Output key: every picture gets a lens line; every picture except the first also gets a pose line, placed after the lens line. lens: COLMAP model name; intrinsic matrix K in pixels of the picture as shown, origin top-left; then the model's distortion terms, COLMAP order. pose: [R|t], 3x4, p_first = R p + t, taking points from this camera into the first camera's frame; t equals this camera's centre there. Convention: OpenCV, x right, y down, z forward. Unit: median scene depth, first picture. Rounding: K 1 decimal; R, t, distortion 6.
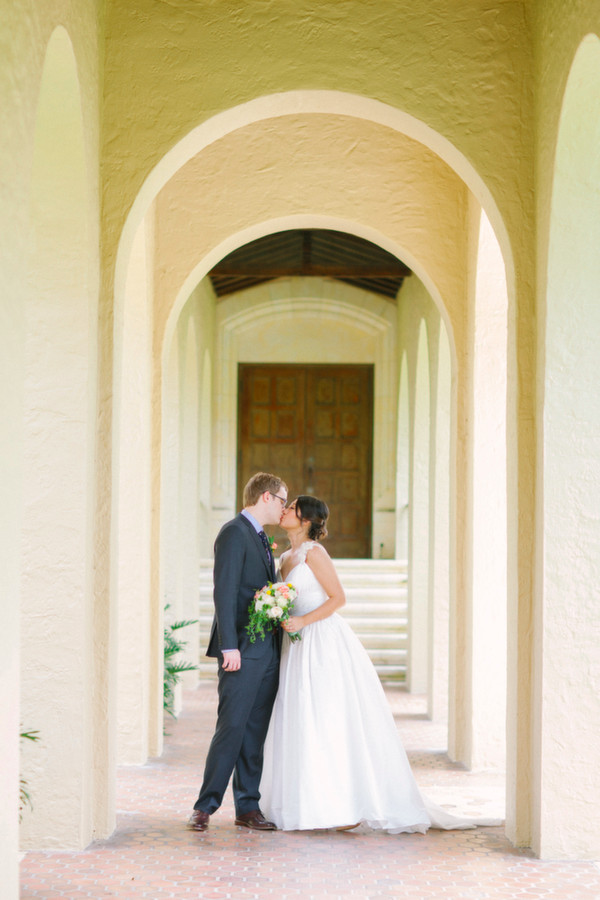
lens RADIAL K [[2260.8, 0, 300.0], [0, 2260.8, 450.0], [0, 0, 1]] dist [-0.070726, -0.555993]
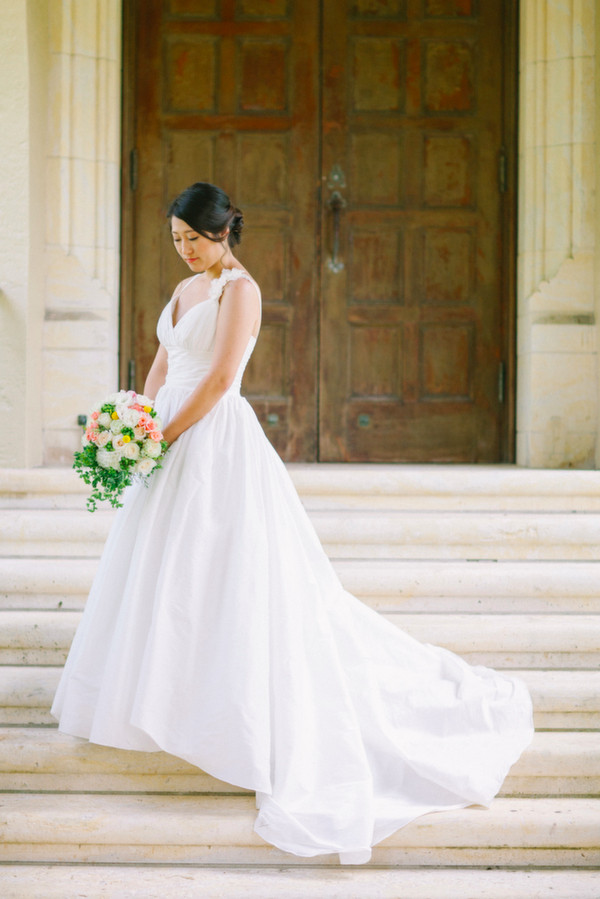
lens RADIAL K [[2258.3, 0, 300.0], [0, 2258.3, 449.5], [0, 0, 1]] dist [-0.070726, -0.555993]
pose [[0.999937, -0.005156, 0.010016, -0.004413], [0.004684, 0.998905, 0.046540, 0.029866], [-0.010245, -0.046490, 0.998866, 0.655732]]
